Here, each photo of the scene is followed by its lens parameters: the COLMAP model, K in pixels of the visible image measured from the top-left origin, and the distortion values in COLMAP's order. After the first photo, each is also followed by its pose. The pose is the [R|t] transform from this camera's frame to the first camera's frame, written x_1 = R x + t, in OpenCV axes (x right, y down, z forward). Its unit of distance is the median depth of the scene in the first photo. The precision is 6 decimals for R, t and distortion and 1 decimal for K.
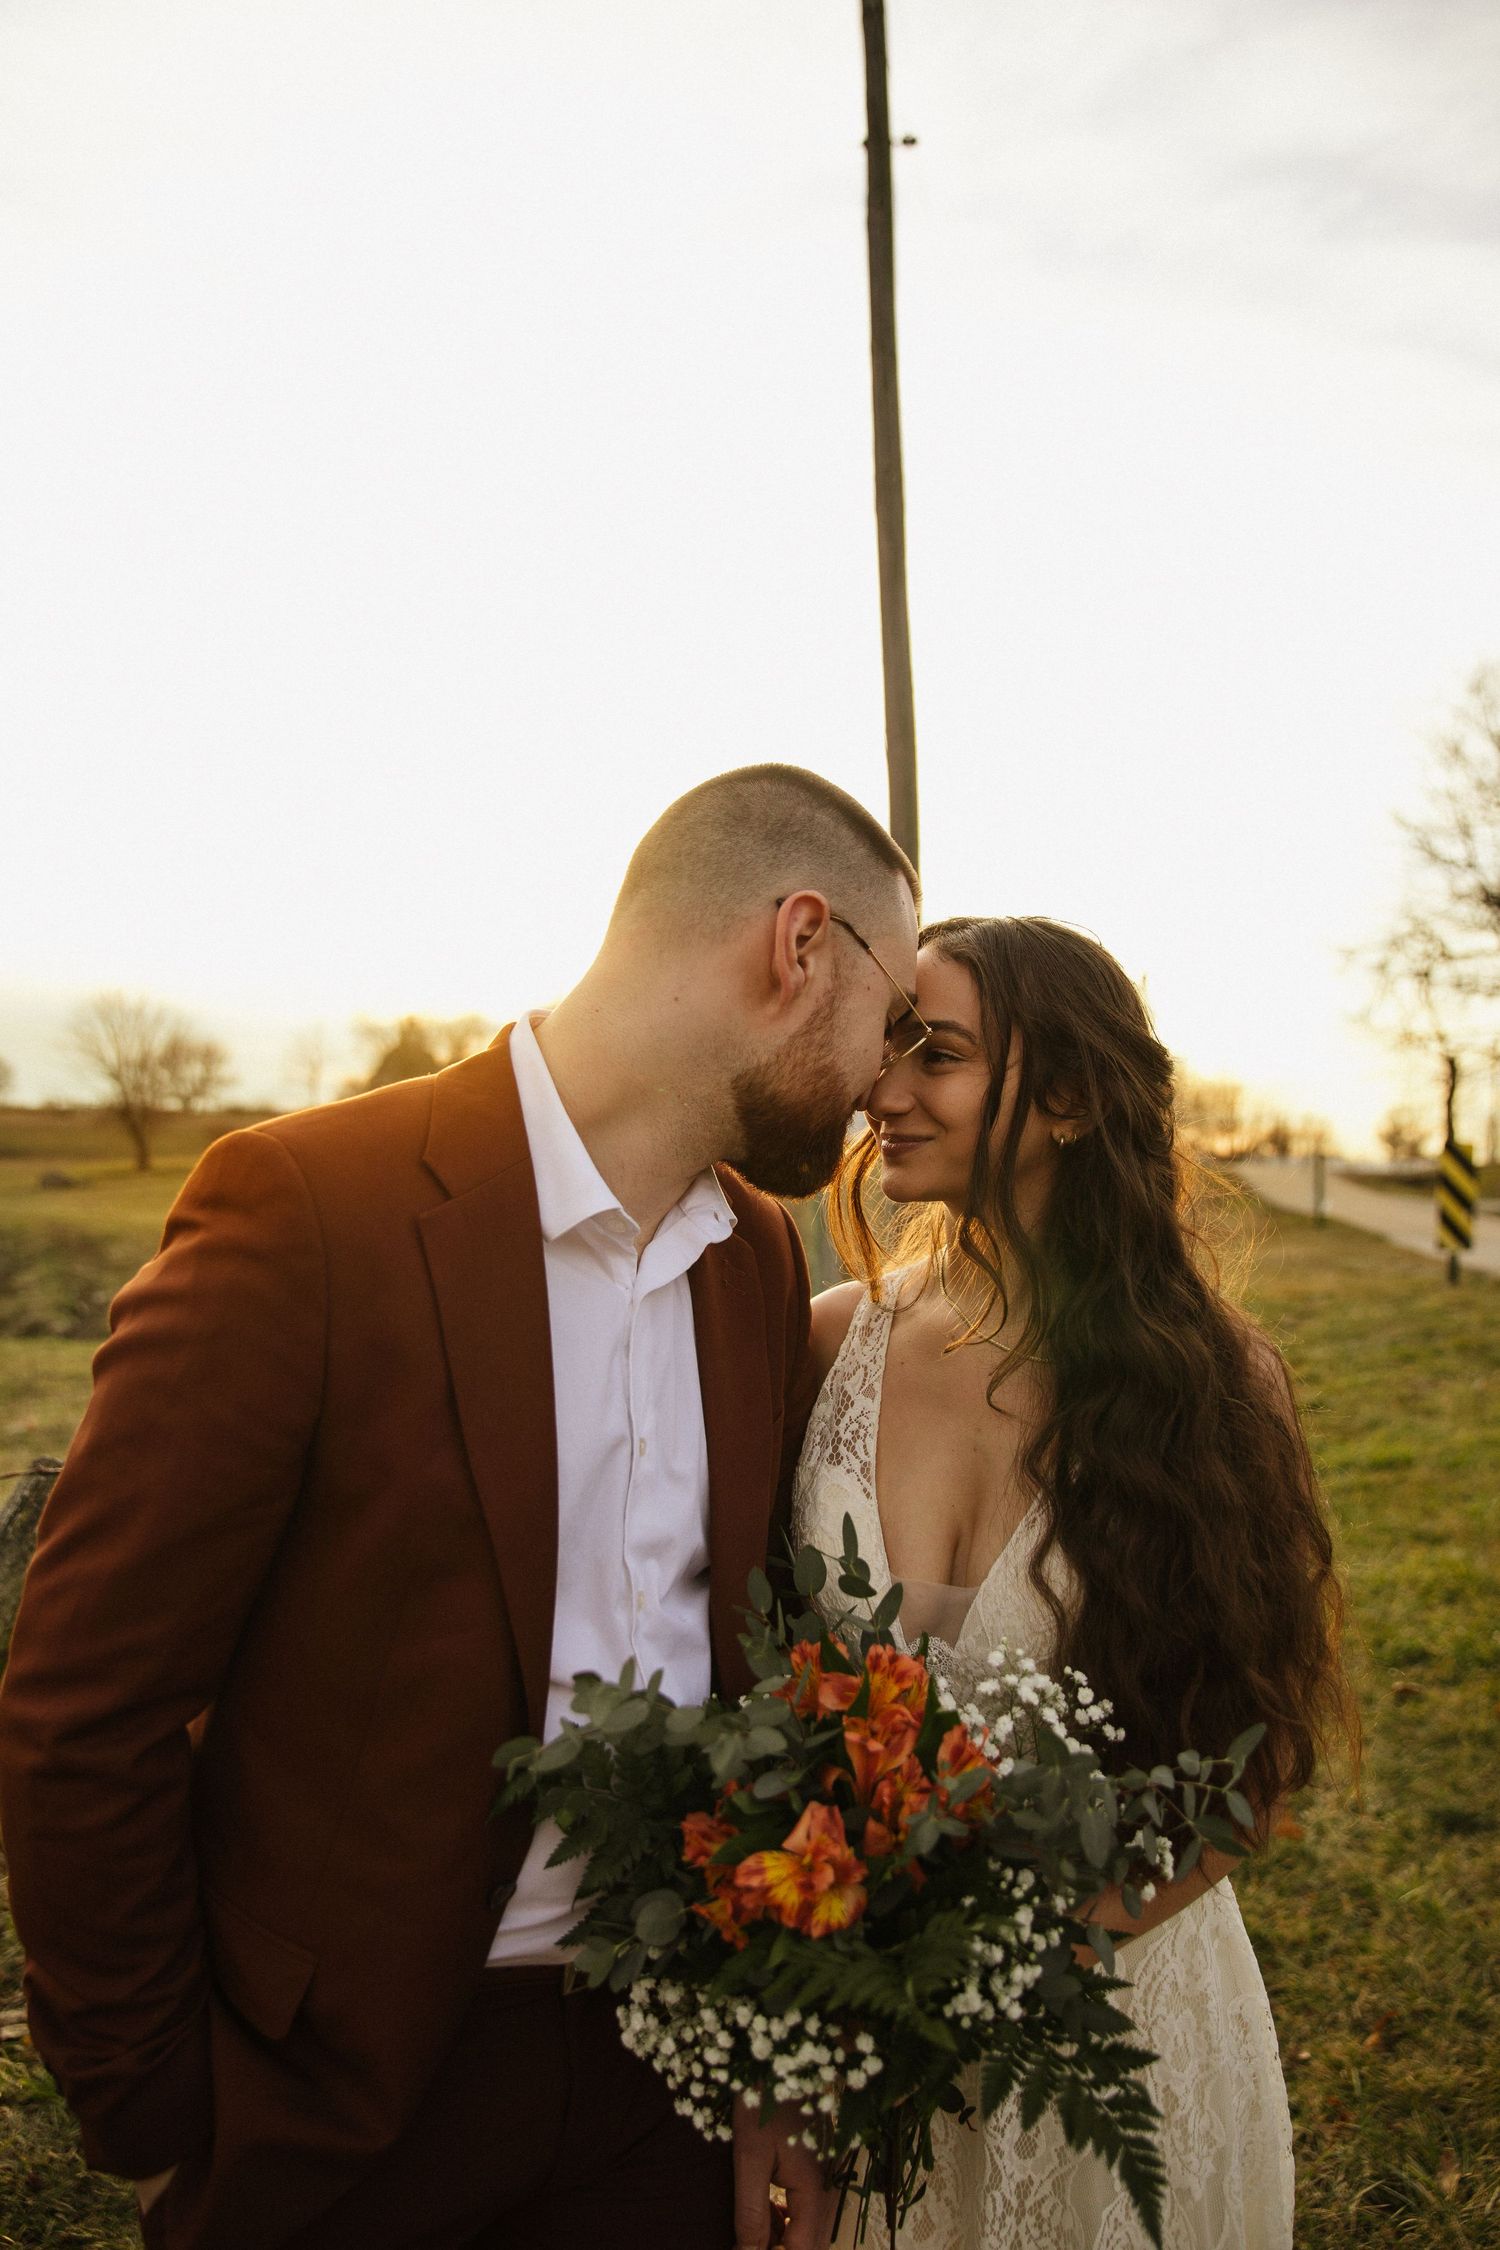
lens RADIAL K [[1756.3, 0, 751.3], [0, 1756.3, 1148.4], [0, 0, 1]] dist [-0.044364, 0.078276]
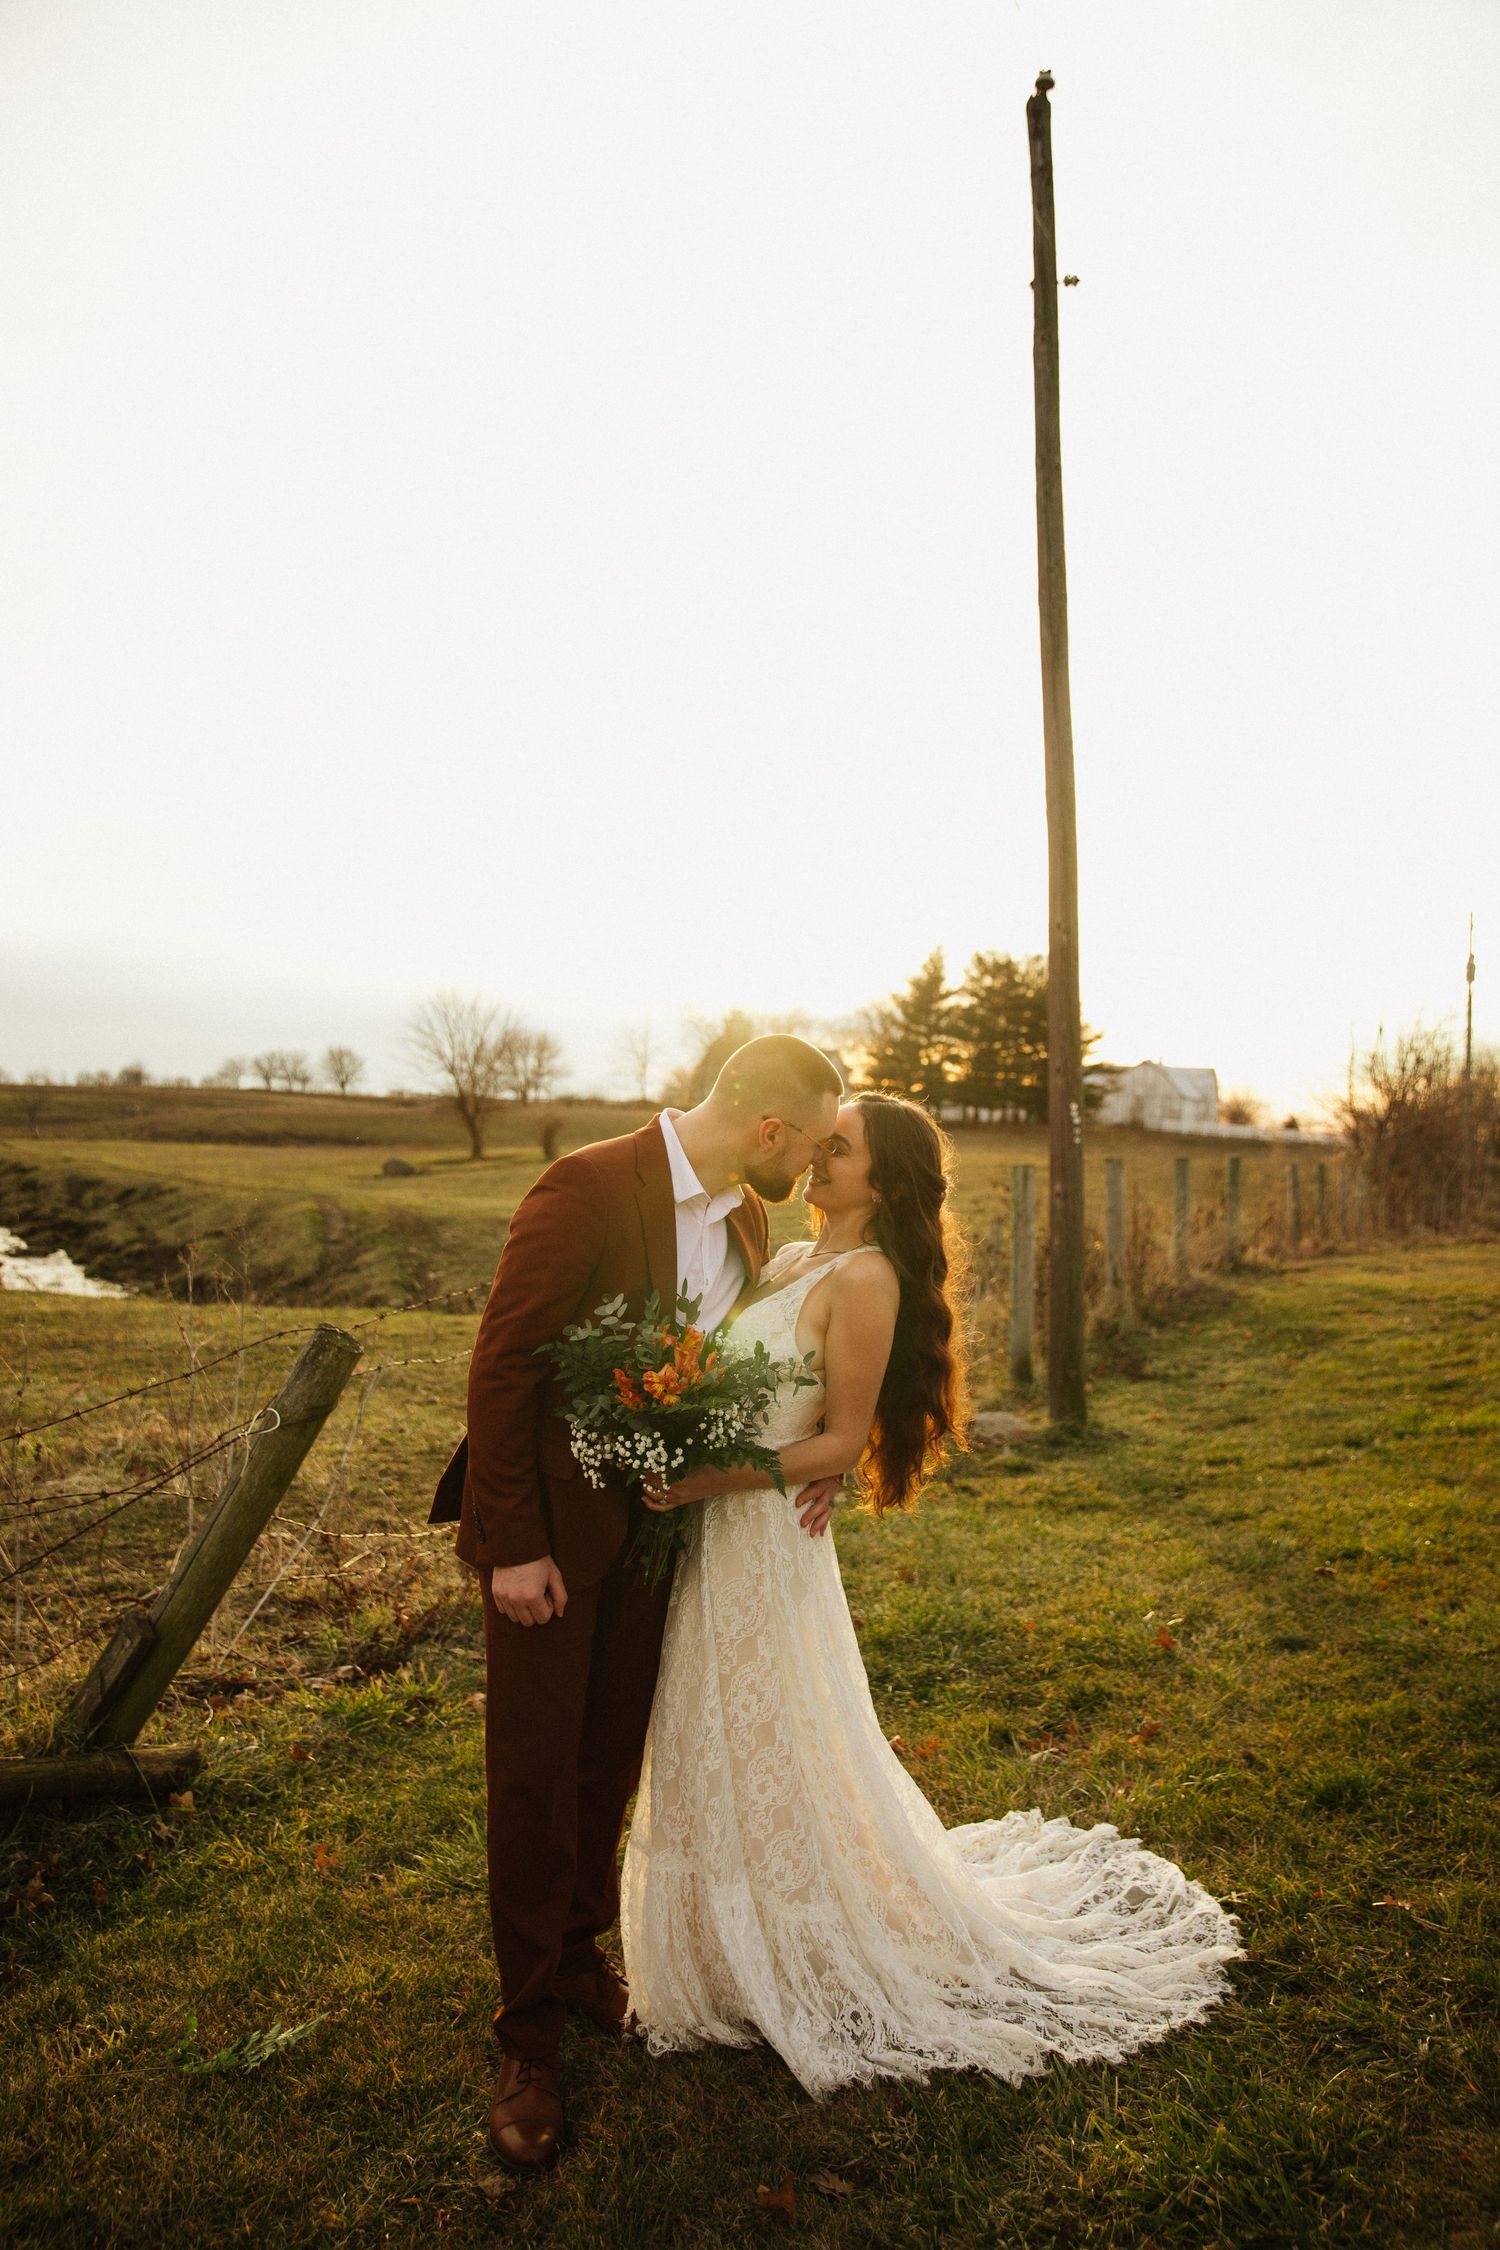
lens RADIAL K [[1781.9, 0, 746.0], [0, 1781.9, 1171.0], [0, 0, 1]] dist [-0.045254, 0.082045]
pose [[0.982364, 0.008865, -0.186771, 0.103857], [-0.005511, 0.999814, 0.018470, -0.006916], [0.186900, -0.017115, 0.982230, -0.206236]]
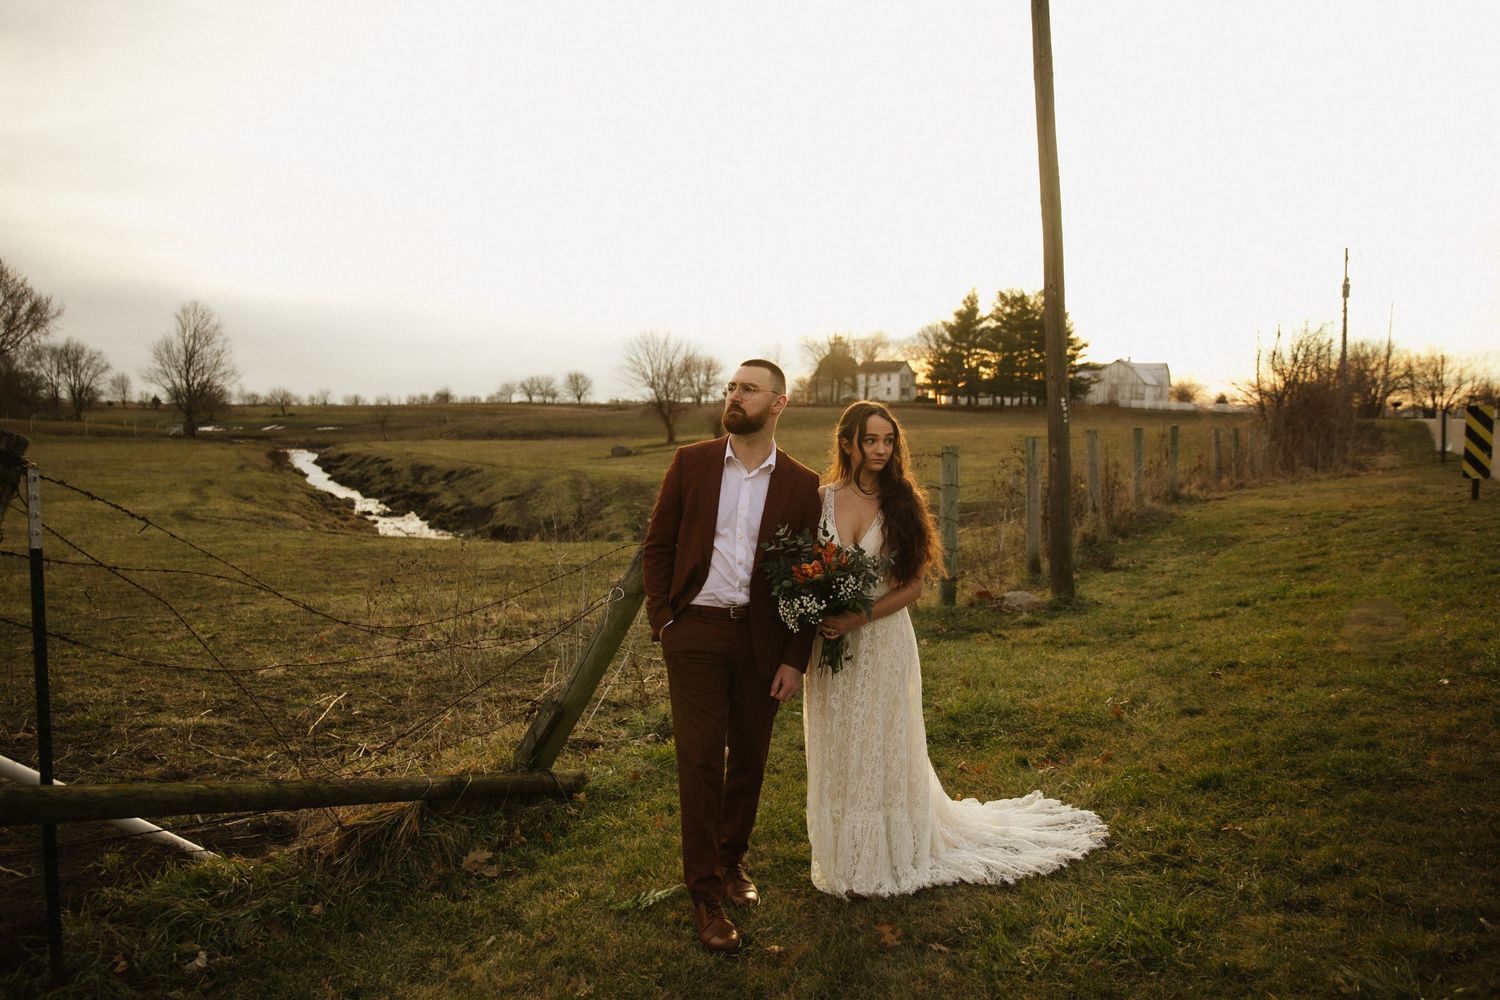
lens RADIAL K [[1187.9, 0, 749.5], [0, 1187.9, 532.2], [0, 0, 1]] dist [-0.045254, 0.082045]
pose [[0.963595, -0.006244, -0.267293, 0.110890], [0.031264, 0.995500, 0.089451, -0.011944], [0.265532, -0.094551, 0.959455, -0.311365]]
